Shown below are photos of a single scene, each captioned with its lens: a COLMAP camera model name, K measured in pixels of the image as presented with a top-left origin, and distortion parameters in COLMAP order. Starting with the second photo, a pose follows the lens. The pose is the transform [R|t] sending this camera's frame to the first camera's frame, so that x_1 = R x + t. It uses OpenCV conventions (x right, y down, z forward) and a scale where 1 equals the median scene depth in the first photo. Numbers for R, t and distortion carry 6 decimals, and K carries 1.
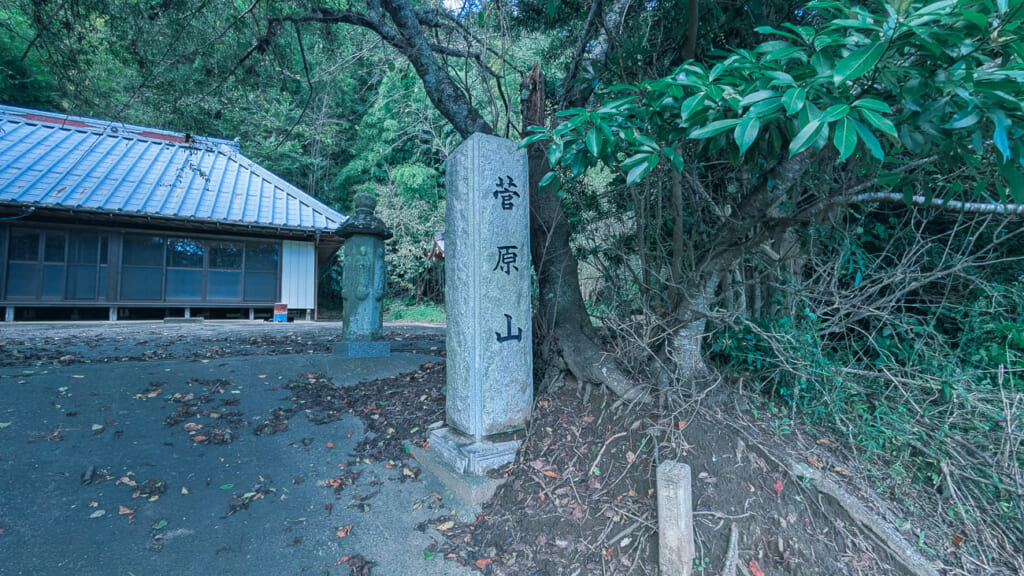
lens RADIAL K [[415.9, 0, 505.4], [0, 415.9, 288.8], [0, 0, 1]] dist [0.000146, 0.001270]
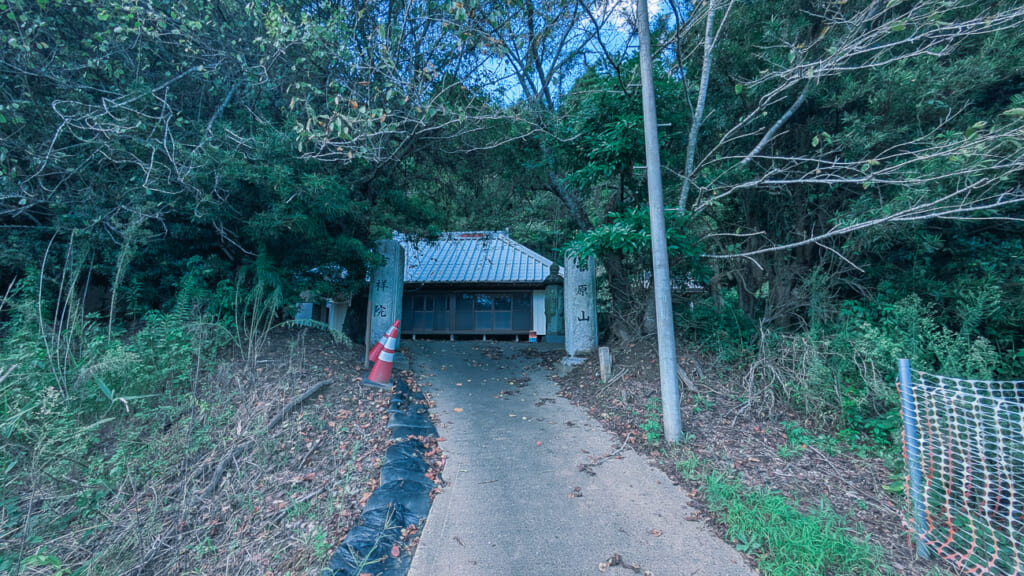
lens RADIAL K [[415.9, 0, 515.1], [0, 415.9, 289.6], [0, 0, 1]] dist [0.000146, 0.001270]
pose [[0.838495, -0.080589, -0.538917, 0.301861], [0.026750, 0.993899, -0.107005, 0.055473], [0.544252, 0.075307, 0.835535, -0.406503]]
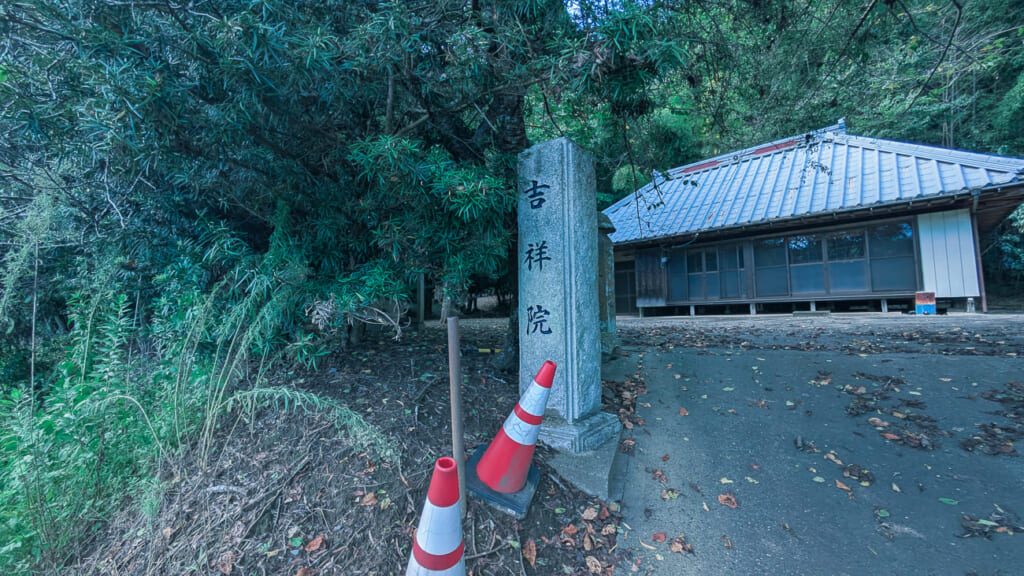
lens RADIAL K [[415.9, 0, 514.0], [0, 415.9, 288.6], [0, 0, 1]] dist [0.000146, 0.001270]
pose [[0.319001, -0.067157, -0.945372, -0.026304], [0.081753, 0.995718, -0.043147, -0.002704], [0.944222, -0.063523, 0.323125, -0.033945]]
